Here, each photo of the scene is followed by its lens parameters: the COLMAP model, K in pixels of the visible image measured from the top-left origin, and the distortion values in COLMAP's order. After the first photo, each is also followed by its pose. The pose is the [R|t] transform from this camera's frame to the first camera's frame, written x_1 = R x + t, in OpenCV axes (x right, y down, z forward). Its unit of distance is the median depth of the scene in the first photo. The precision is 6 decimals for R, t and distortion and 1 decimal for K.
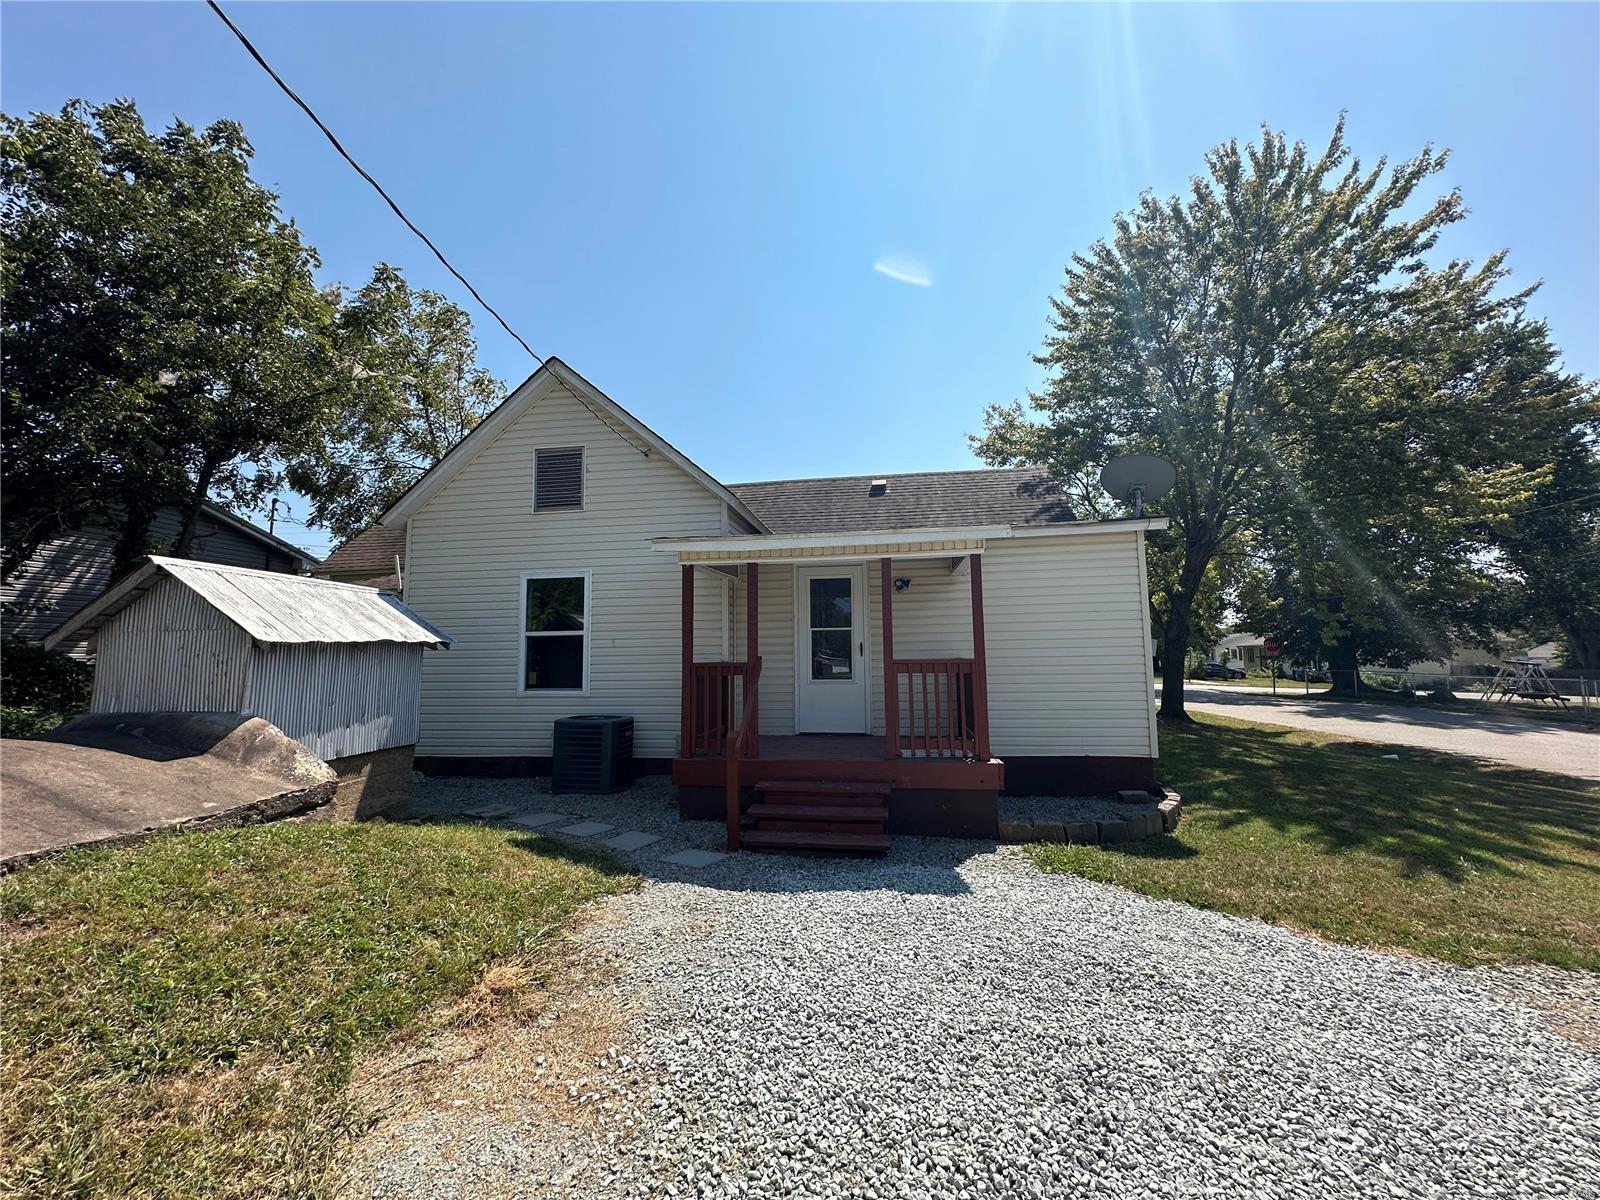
lens RADIAL K [[638.2, 0, 800.9], [0, 638.2, 597.3], [0, 0, 1]] dist [0.000036, -0.000270]
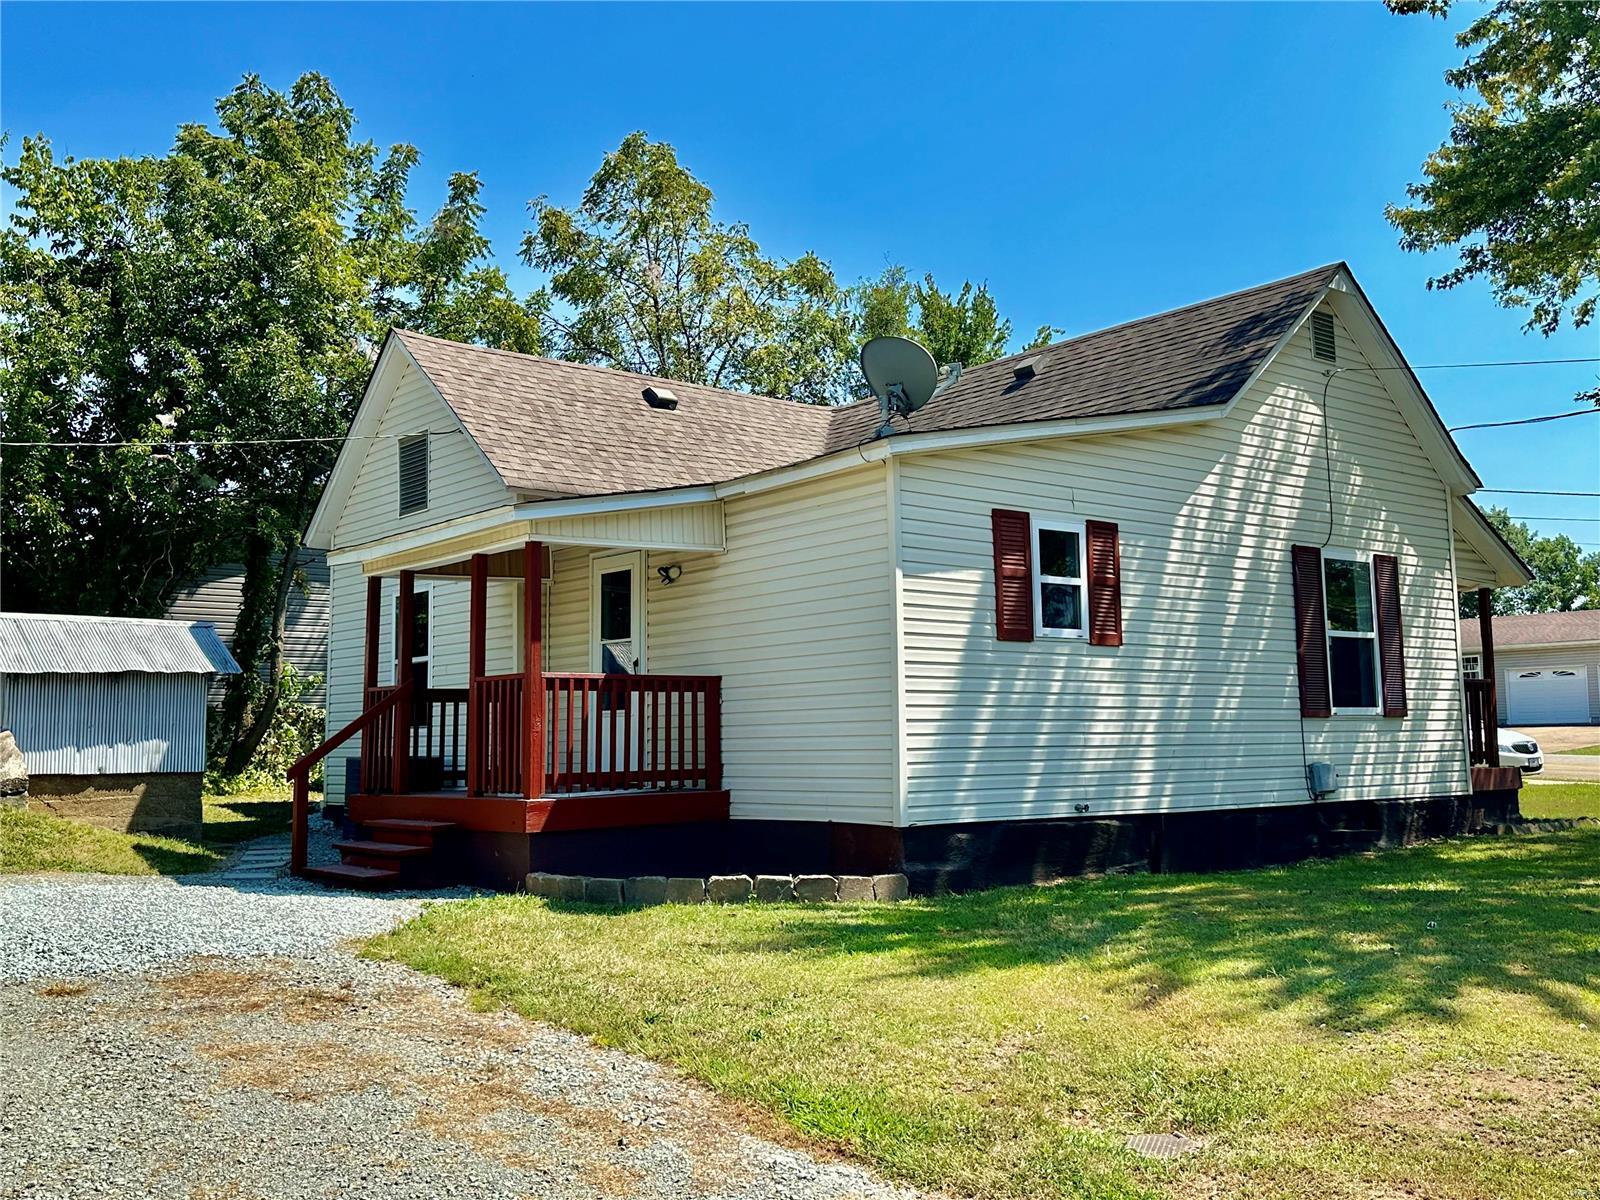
lens RADIAL K [[1505.3, 0, 818.3], [0, 1505.3, 595.2], [0, 0, 1]] dist [0.054341, 0.010955]
pose [[0.777680, -0.064919, -0.625300, 1.415948], [0.067726, 0.997517, -0.019332, 0.050960], [0.625002, -0.027315, 0.780145, -0.228019]]
